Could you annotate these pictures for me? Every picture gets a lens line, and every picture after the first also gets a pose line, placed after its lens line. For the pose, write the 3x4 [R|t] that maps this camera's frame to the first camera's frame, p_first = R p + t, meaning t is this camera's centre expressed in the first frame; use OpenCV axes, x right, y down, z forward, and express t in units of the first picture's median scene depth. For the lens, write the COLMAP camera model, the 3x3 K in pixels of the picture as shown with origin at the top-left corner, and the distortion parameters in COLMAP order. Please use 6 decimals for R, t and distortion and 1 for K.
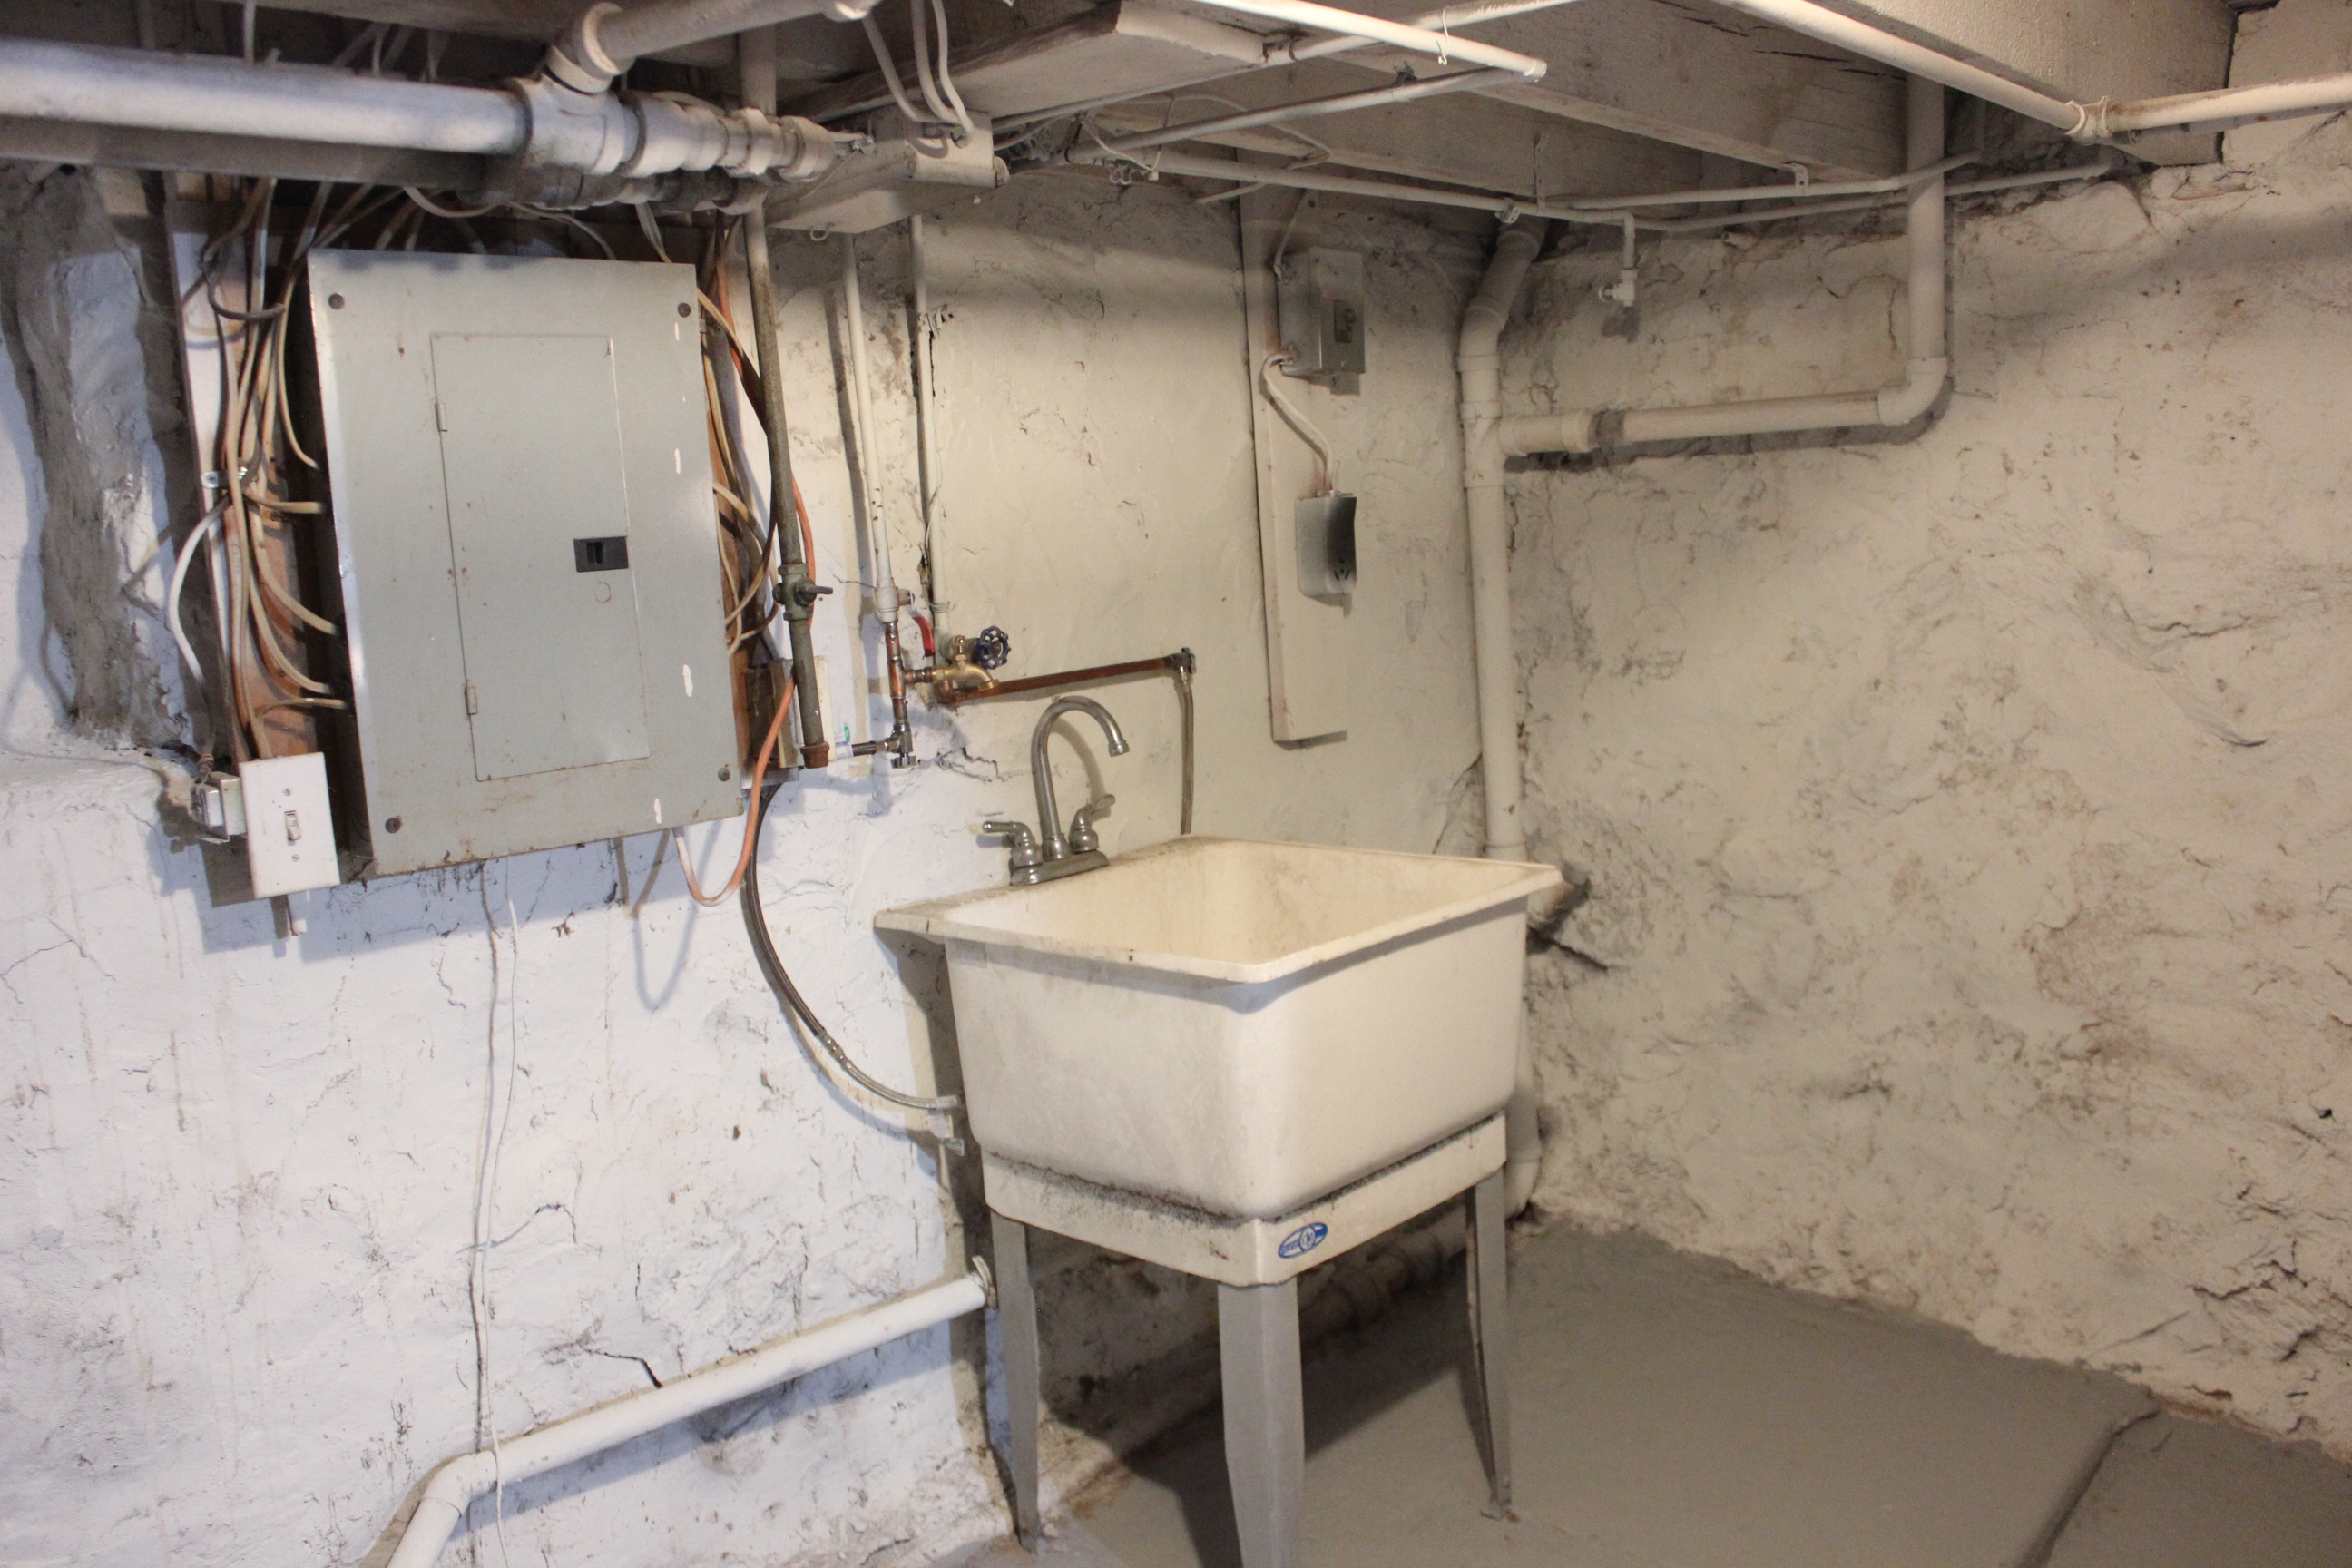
lens RADIAL K [[1959.2, 0, 1175.6], [0, 1959.2, 826.5], [0, 0, 1]] dist [-0.164027, 0.143128]
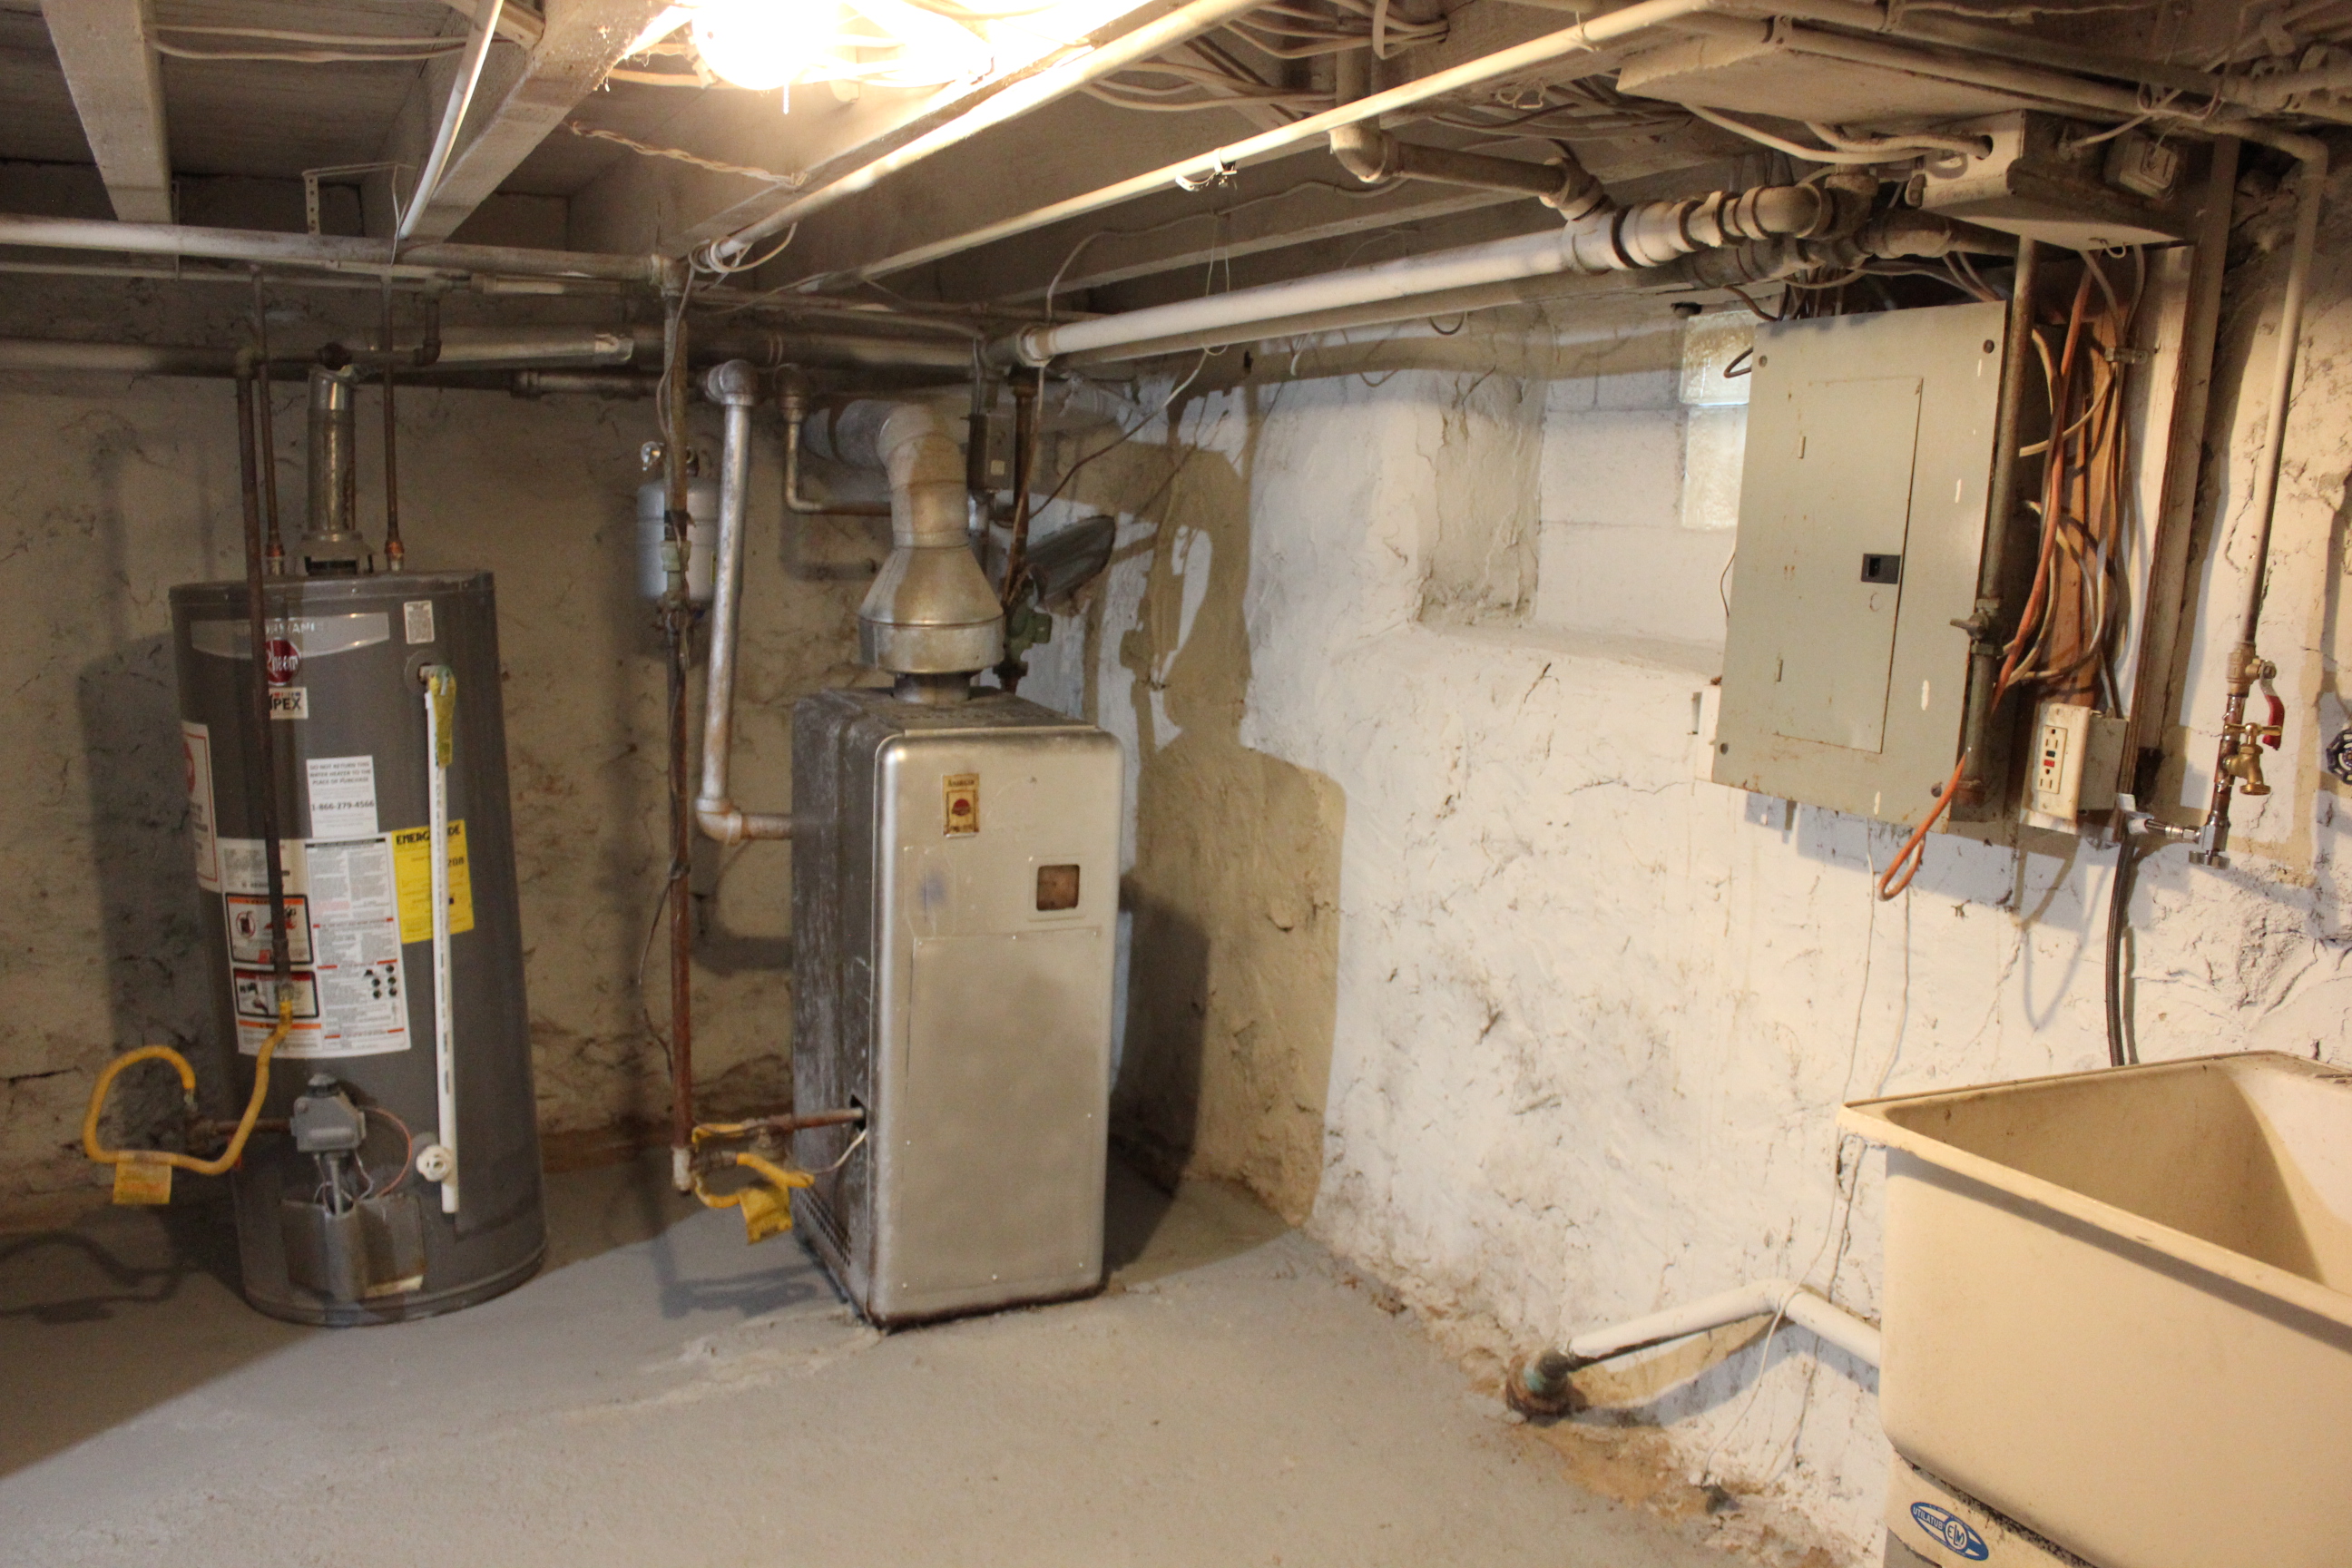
lens RADIAL K [[1959.2, 0, 1175.6], [0, 1959.2, 826.5], [0, 0, 1]] dist [-0.164027, 0.143128]
pose [[-0.360929, 0.180797, -0.914900, 0.857899], [-0.173829, 0.950794, 0.256466, -0.200300], [0.916250, 0.251602, -0.311741, 0.942758]]
